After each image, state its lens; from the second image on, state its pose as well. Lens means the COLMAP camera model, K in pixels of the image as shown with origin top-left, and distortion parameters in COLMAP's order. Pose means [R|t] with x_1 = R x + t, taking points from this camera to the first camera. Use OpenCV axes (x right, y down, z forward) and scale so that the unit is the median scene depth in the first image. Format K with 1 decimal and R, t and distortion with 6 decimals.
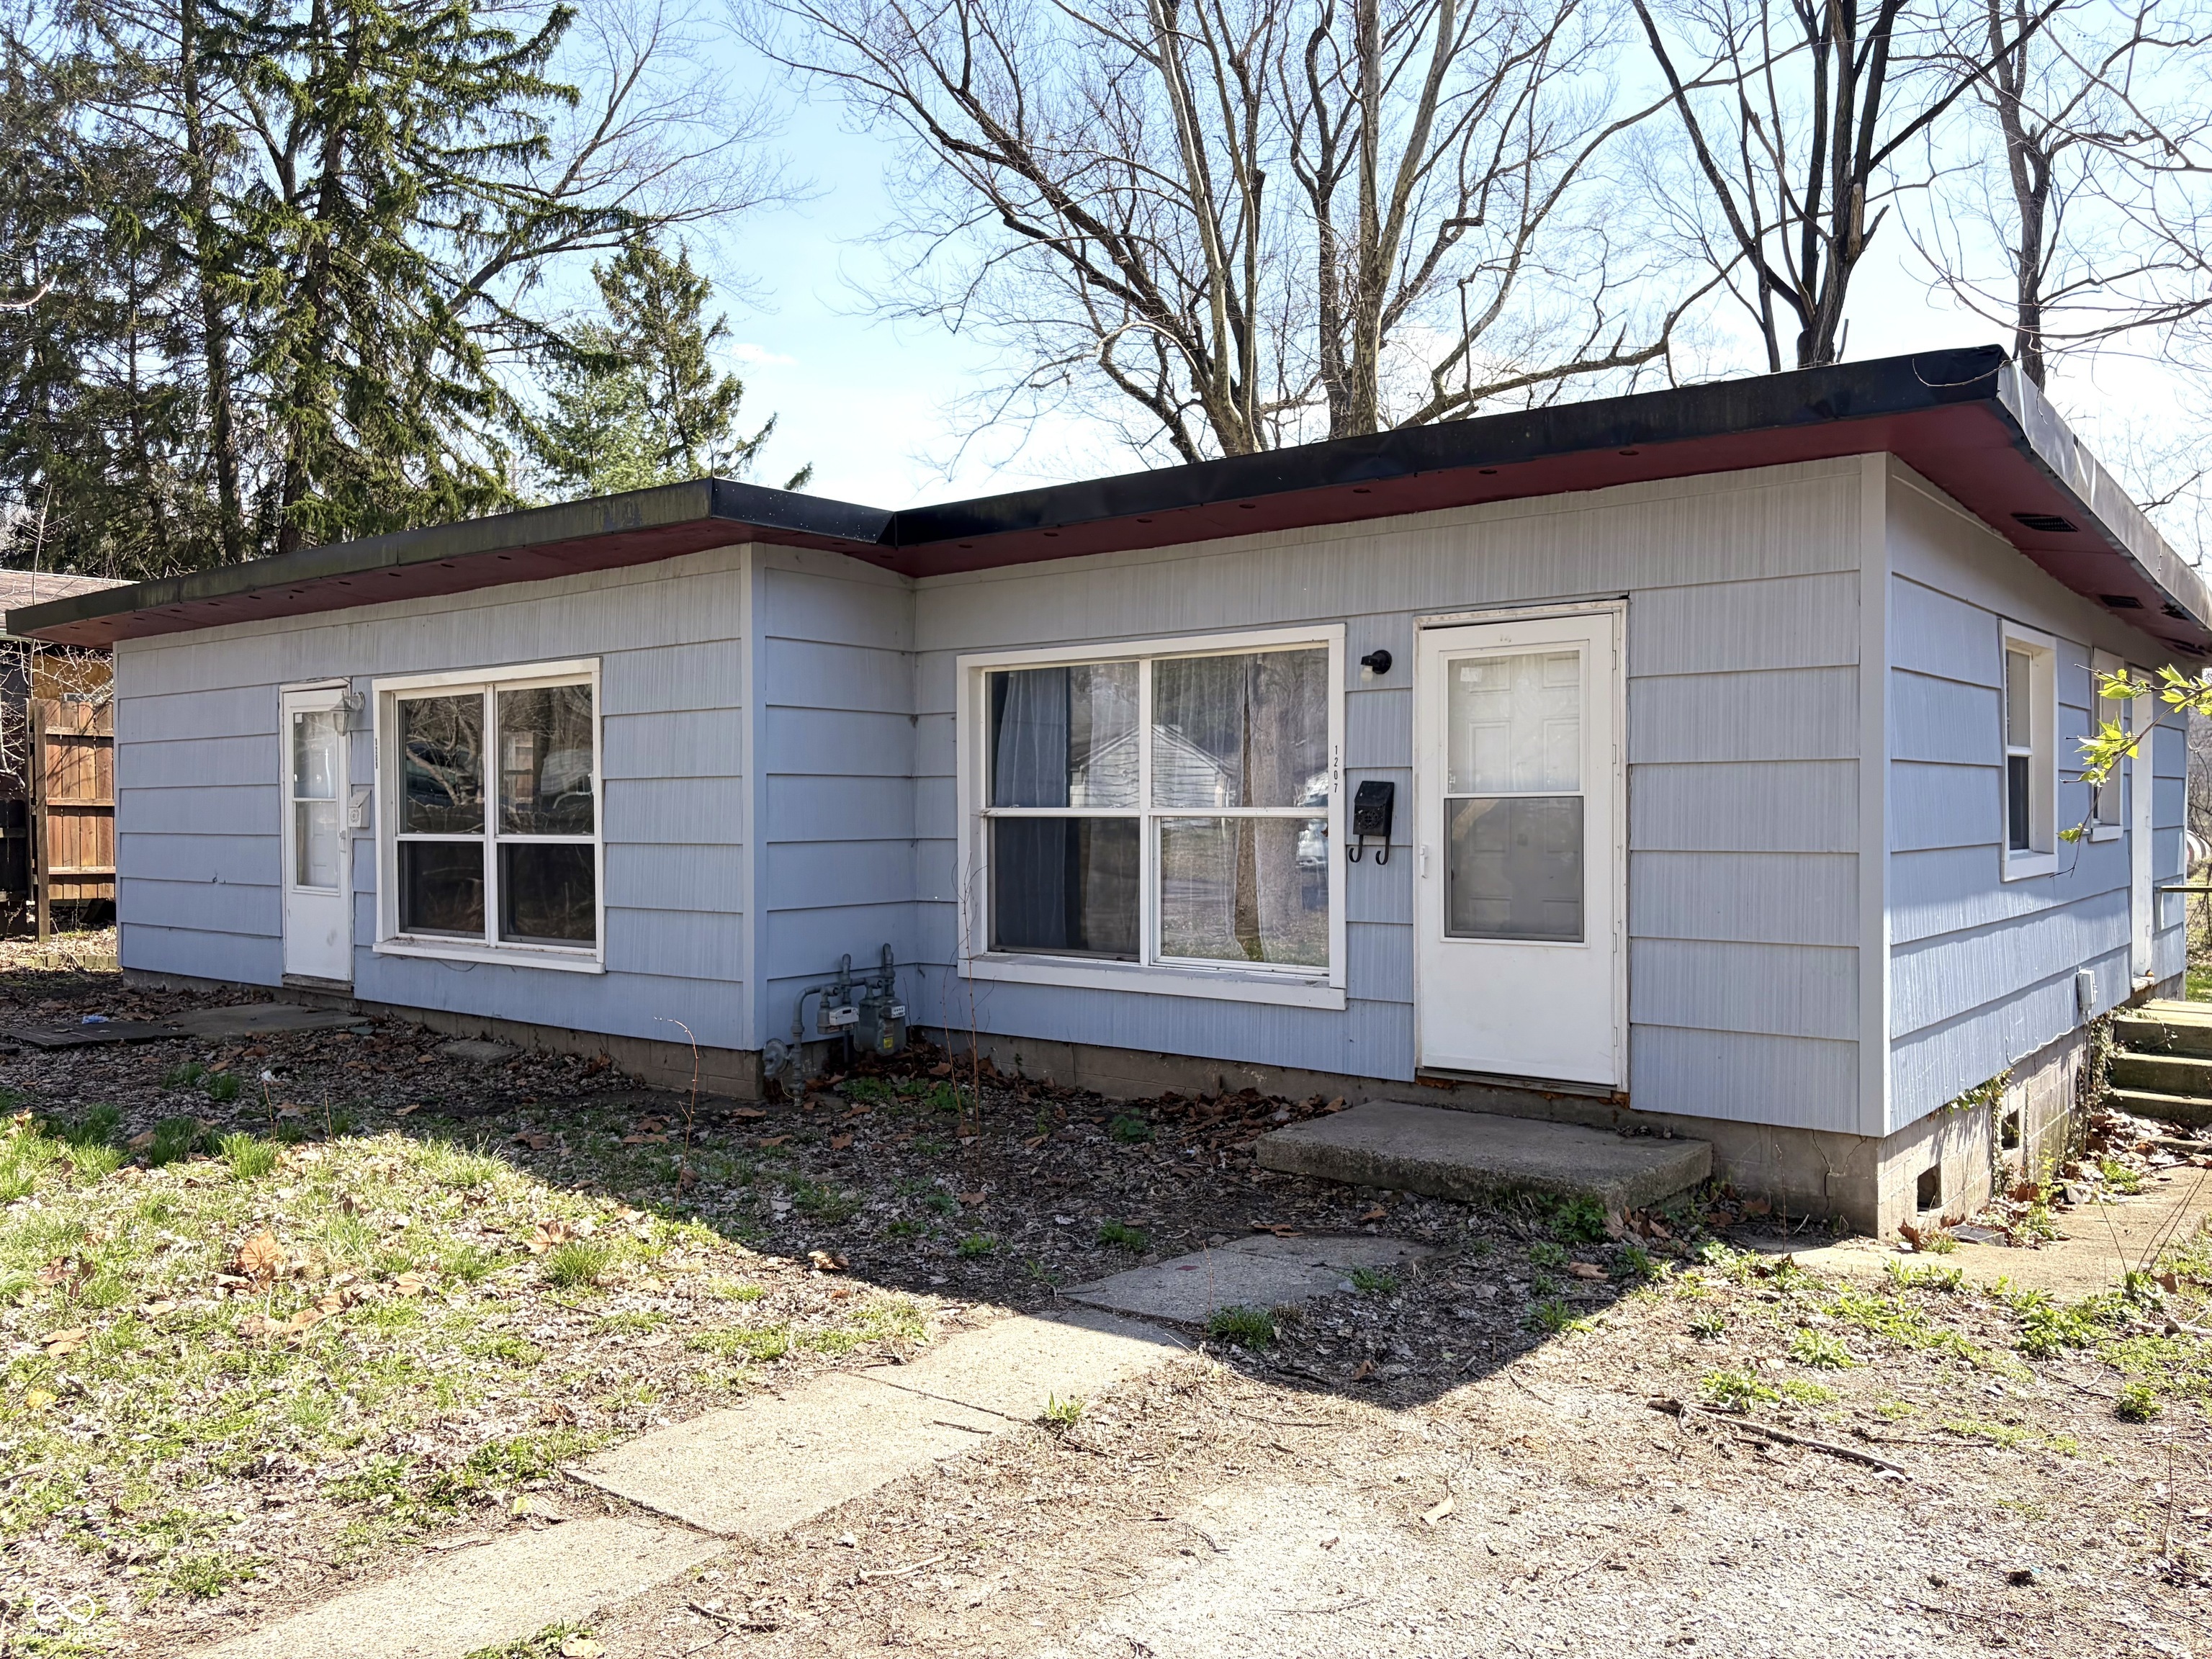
lens RADIAL K [[1679.2, 0, 1103.4], [0, 1679.2, 836.7], [0, 0, 1]] dist [0.043562, -0.040825]
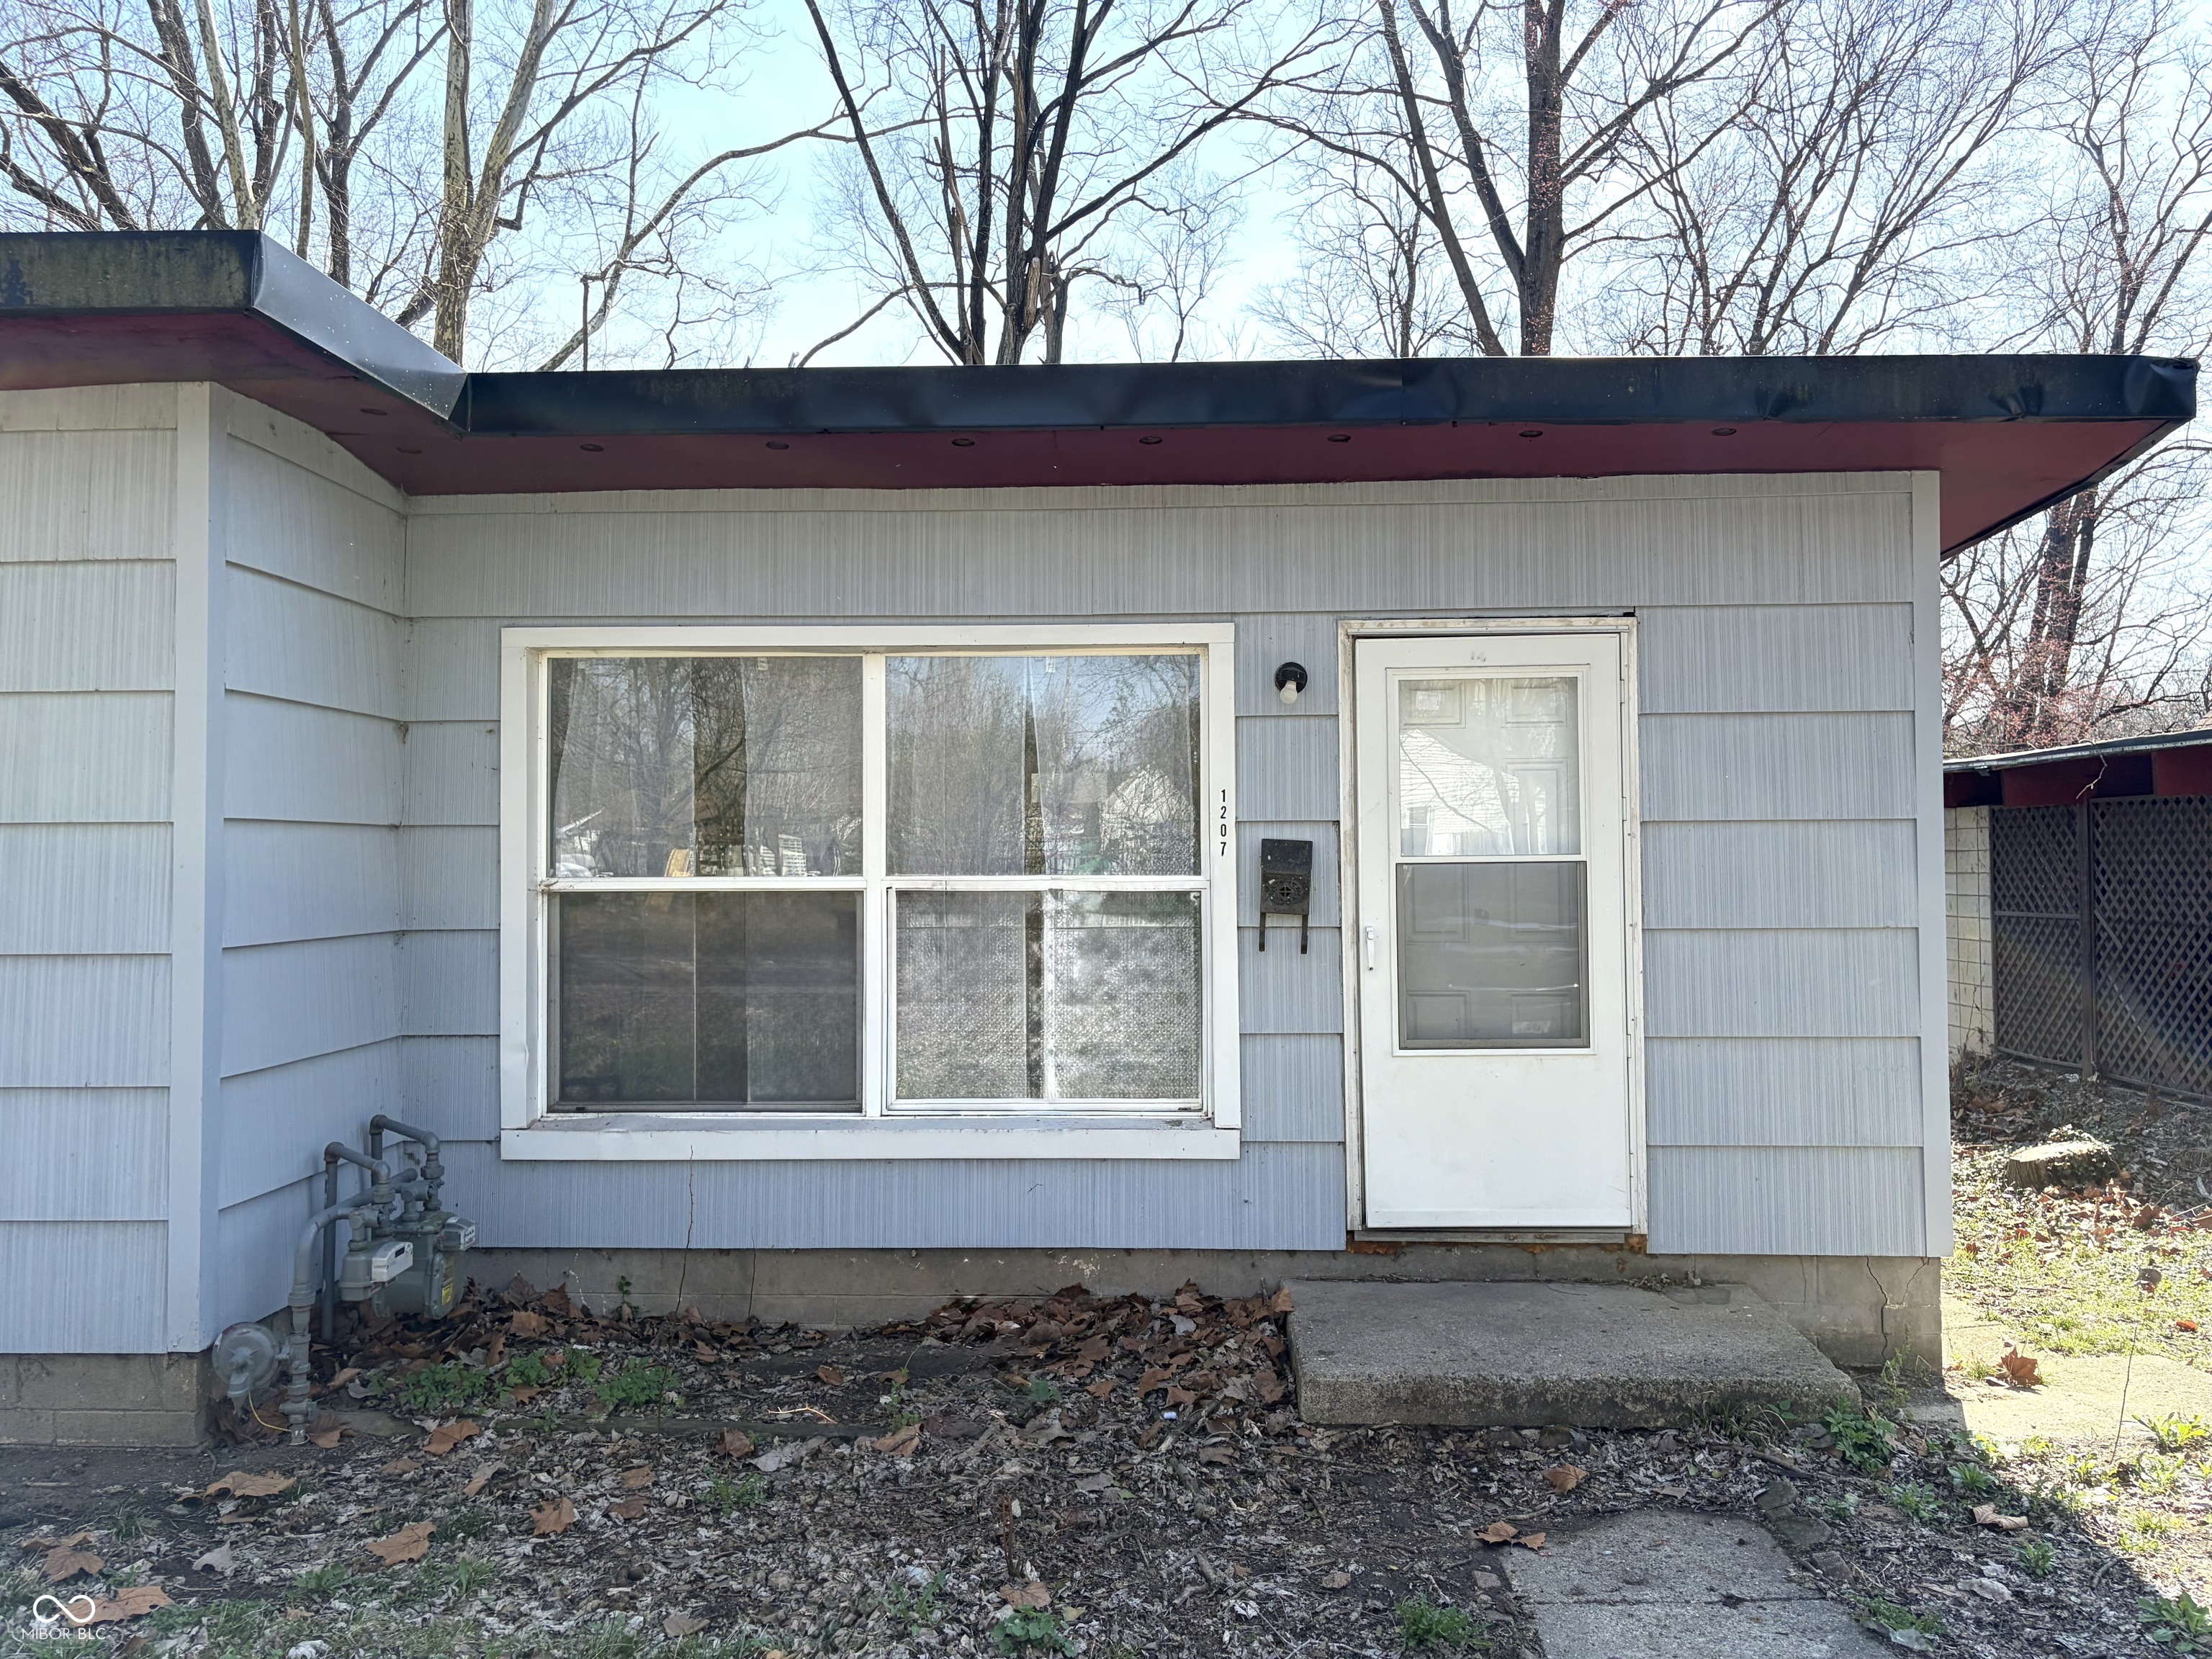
lens RADIAL K [[1679.2, 0, 1106.7], [0, 1679.2, 812.0], [0, 0, 1]] dist [0.043562, -0.040825]
pose [[0.799288, 0.016272, 0.600728, -0.339486], [0.012987, 0.998932, -0.044338, -0.013721], [-0.600808, 0.043240, 0.798223, 0.463604]]
